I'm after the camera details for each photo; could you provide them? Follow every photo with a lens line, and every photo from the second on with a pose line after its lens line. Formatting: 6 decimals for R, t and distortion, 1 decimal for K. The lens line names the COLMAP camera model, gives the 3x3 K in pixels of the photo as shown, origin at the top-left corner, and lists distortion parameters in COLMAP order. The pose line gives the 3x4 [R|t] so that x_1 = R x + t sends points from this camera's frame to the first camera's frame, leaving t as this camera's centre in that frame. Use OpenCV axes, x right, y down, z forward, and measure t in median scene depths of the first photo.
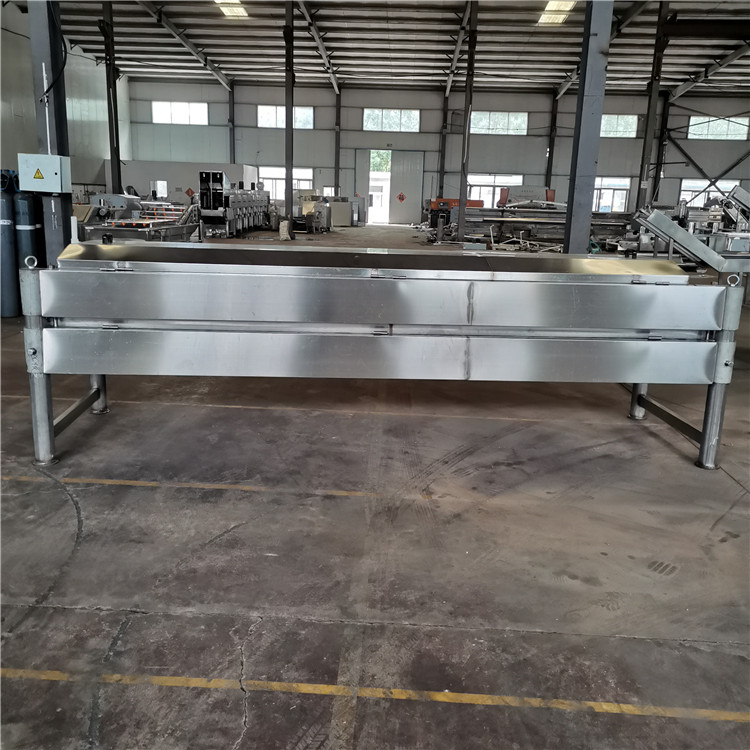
lens RADIAL K [[749.4, 0, 373.1], [0, 749.4, 374.4], [0, 0, 1]] dist [0.050636, -0.037762]
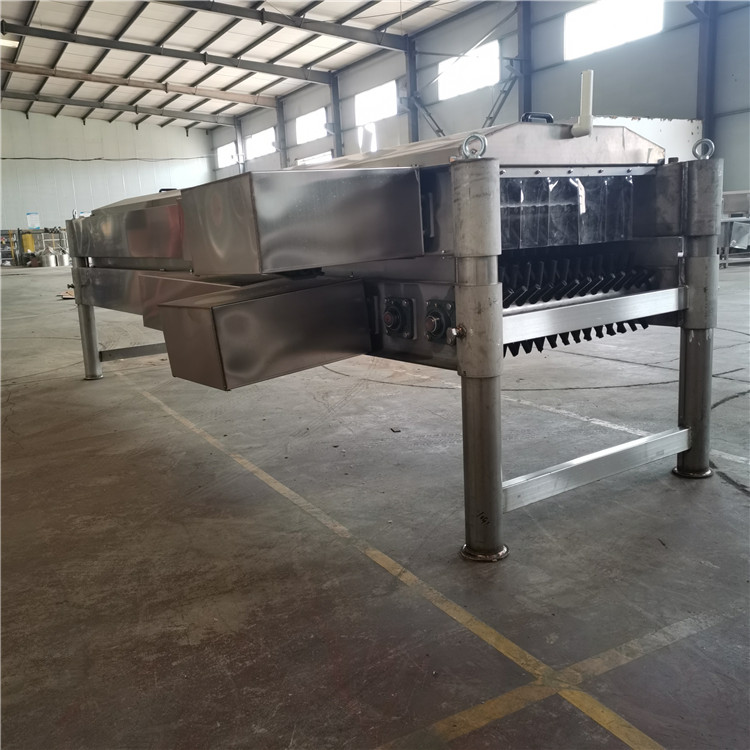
lens RADIAL K [[746.0, 0, 374.4], [0, 746.0, 372.0], [0, 0, 1]] dist [0.045491, -0.033247]
pose [[-0.526138, -0.164848, 0.834268, -0.647589], [0.225652, 0.918801, 0.323861, -0.183030], [-0.819914, 0.358650, -0.446218, 1.181194]]
